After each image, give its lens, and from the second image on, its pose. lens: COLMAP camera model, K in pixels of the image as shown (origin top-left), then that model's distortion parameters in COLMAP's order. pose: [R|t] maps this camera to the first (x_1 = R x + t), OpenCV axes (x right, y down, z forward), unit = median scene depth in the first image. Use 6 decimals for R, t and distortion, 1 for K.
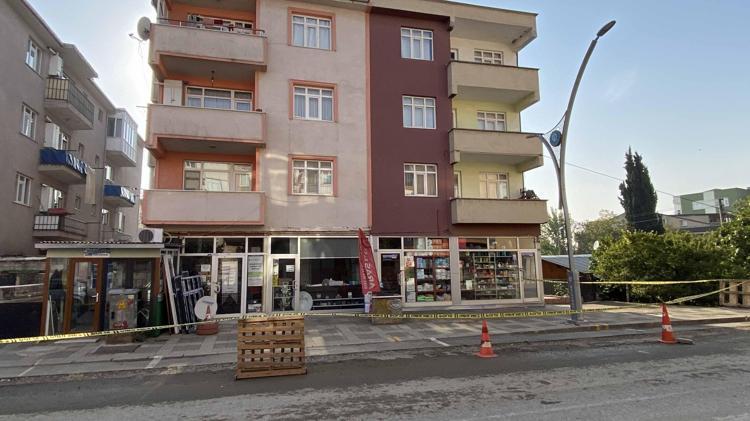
lens RADIAL K [[435.1, 0, 371.6], [0, 435.1, 209.3], [0, 0, 1]] dist [0.040186, -0.000560]
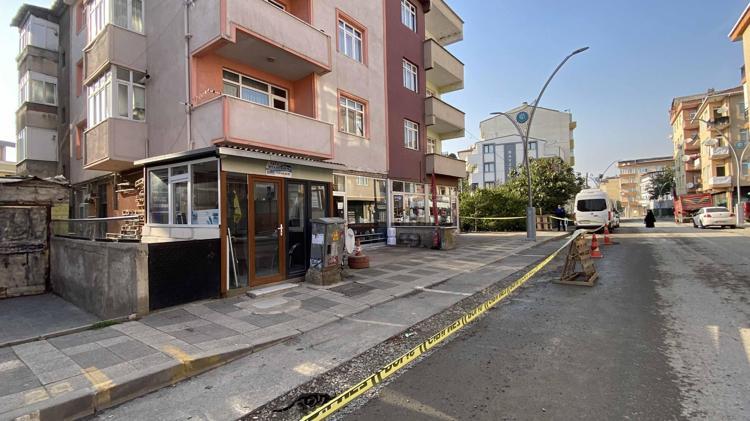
lens RADIAL K [[347.8, 0, 370.4], [0, 347.8, 218.3], [0, 0, 1]] dist [0.002093, 0.000053]
pose [[0.788862, -0.008782, 0.614508, -0.575624], [-0.065729, 0.992957, 0.098569, 0.074401], [-0.611046, -0.118149, 0.782728, 0.300995]]
